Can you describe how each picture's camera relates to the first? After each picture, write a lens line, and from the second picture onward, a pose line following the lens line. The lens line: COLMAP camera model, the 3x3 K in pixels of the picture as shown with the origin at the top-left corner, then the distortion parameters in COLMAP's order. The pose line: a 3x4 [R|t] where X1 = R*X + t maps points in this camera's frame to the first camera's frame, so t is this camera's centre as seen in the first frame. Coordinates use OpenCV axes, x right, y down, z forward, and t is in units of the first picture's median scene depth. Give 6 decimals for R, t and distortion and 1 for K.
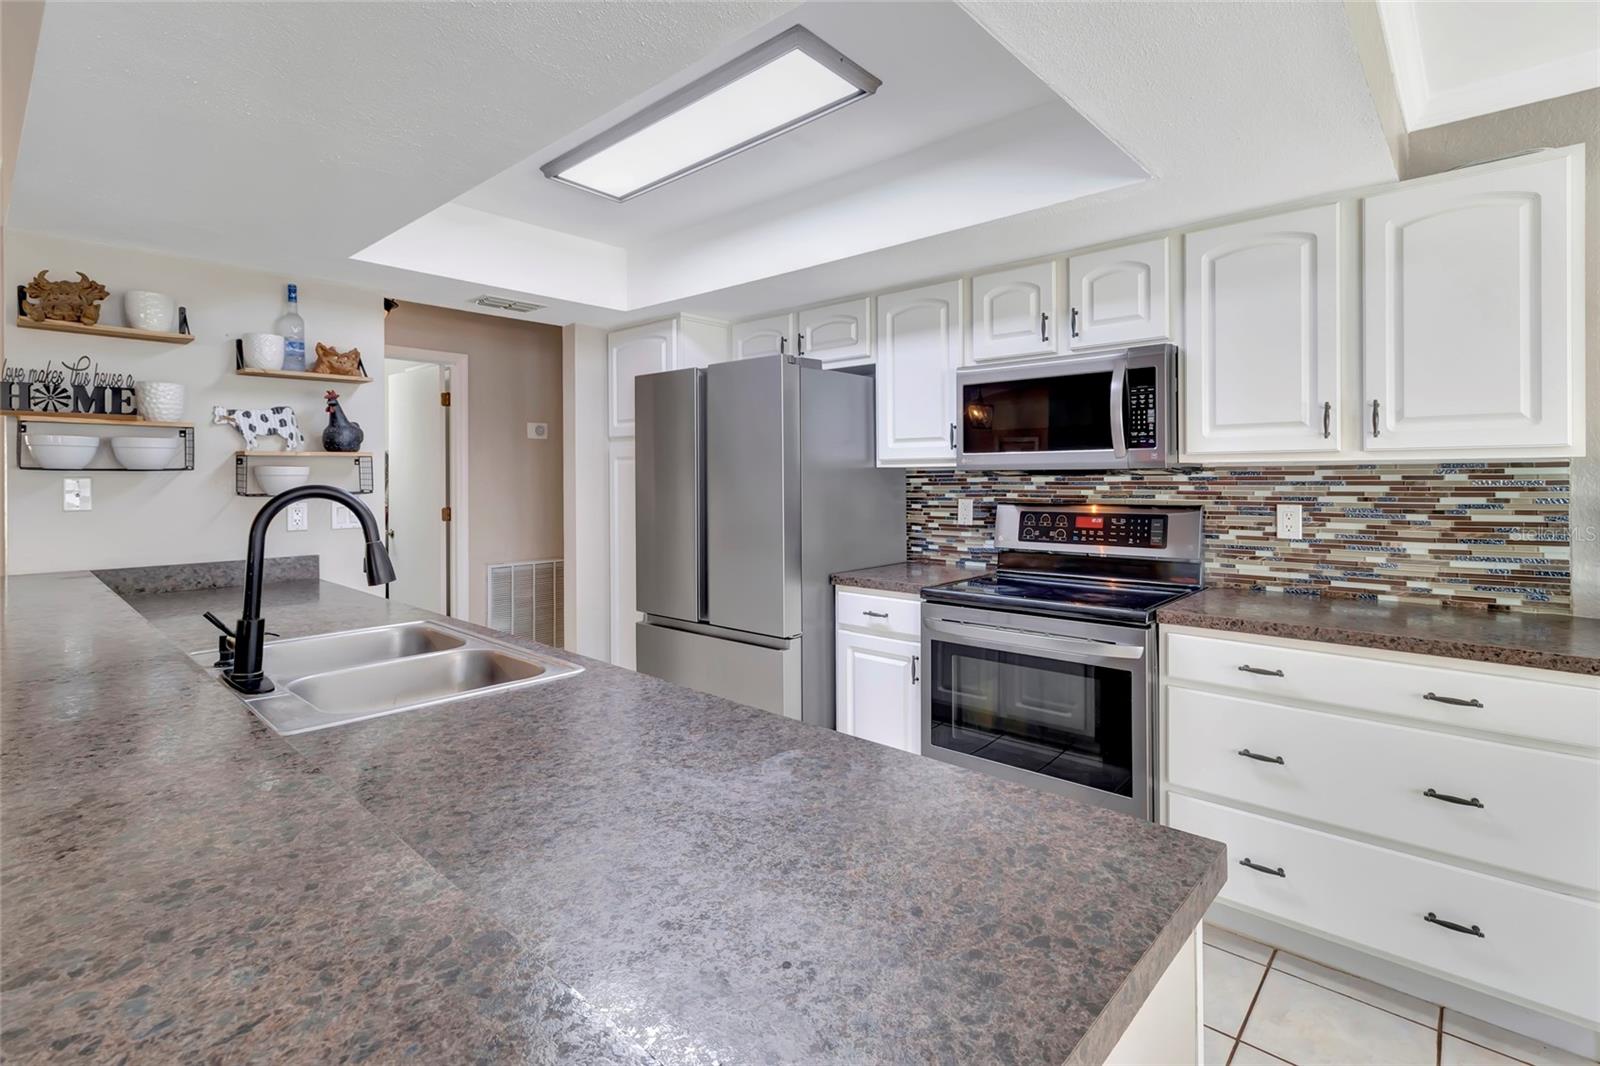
lens RADIAL K [[746.7, 0, 807.7], [0, 746.7, 474.3], [0, 0, 1]] dist [0.005884, 0.000268]
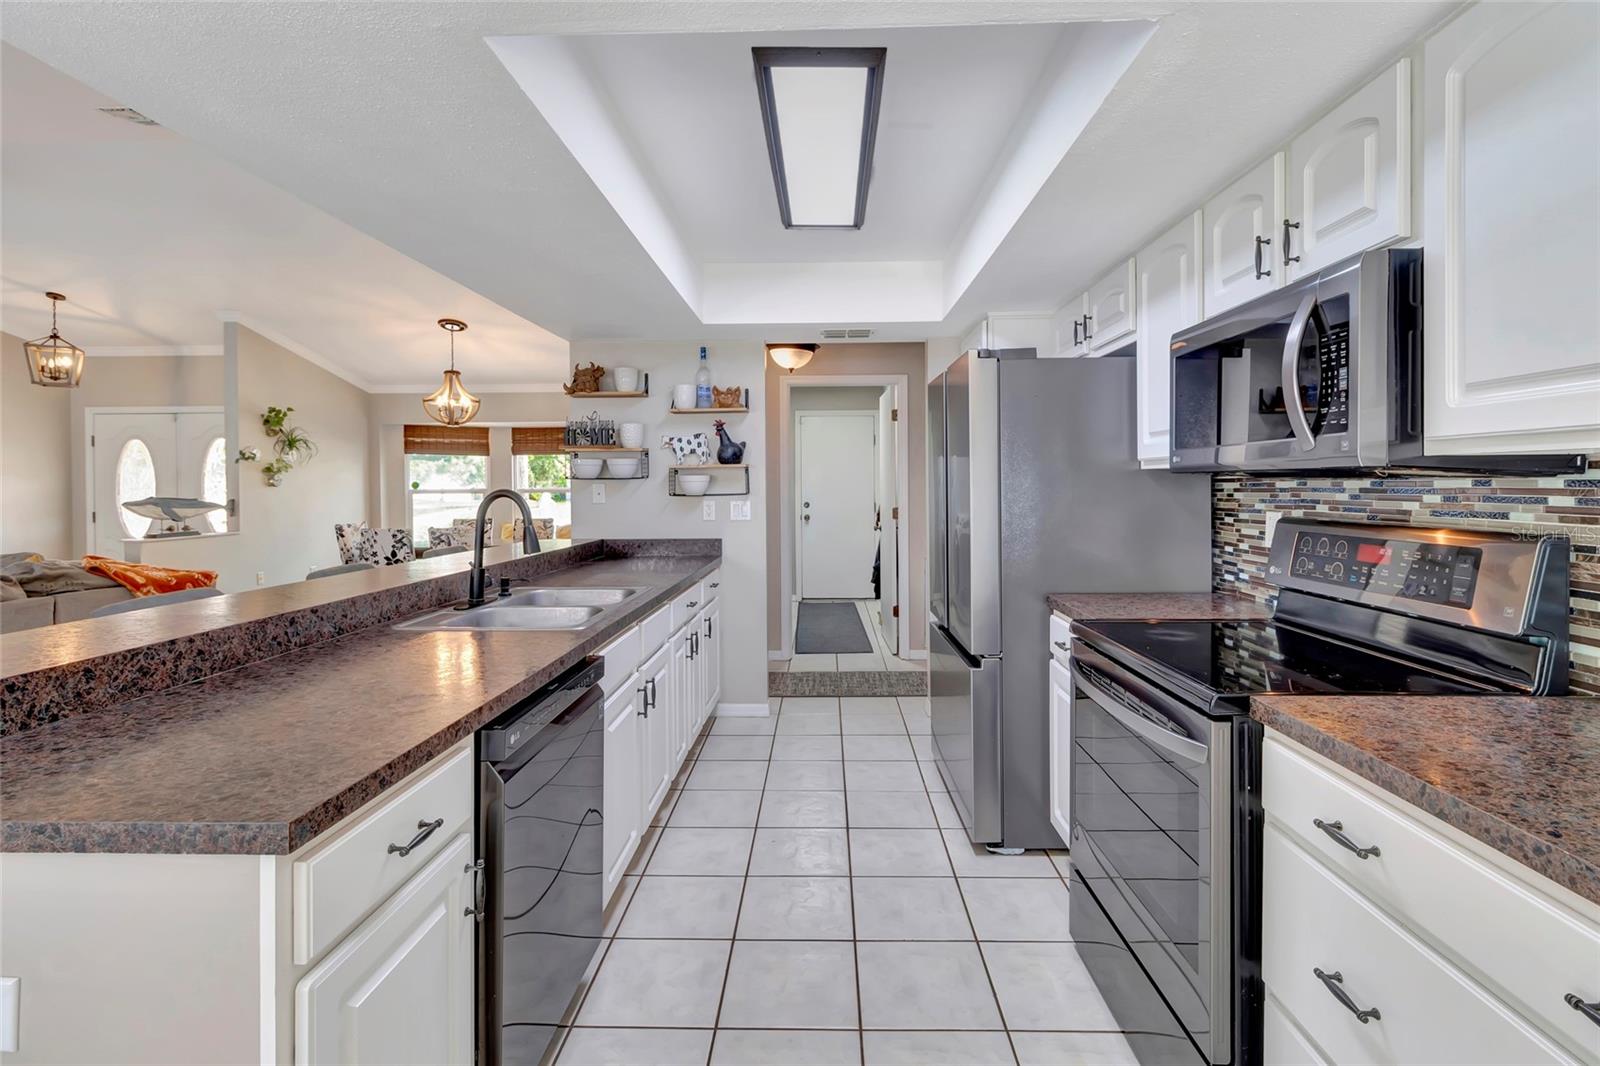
lens RADIAL K [[741.2, 0, 810.7], [0, 741.2, 488.6], [0, 0, 1]] dist [0.003896, 0.000951]
pose [[0.652675, 0.004458, -0.757624, 0.520232], [0.007941, 0.999888, 0.012725, -0.001391], [0.757596, -0.014321, 0.652567, 0.241696]]
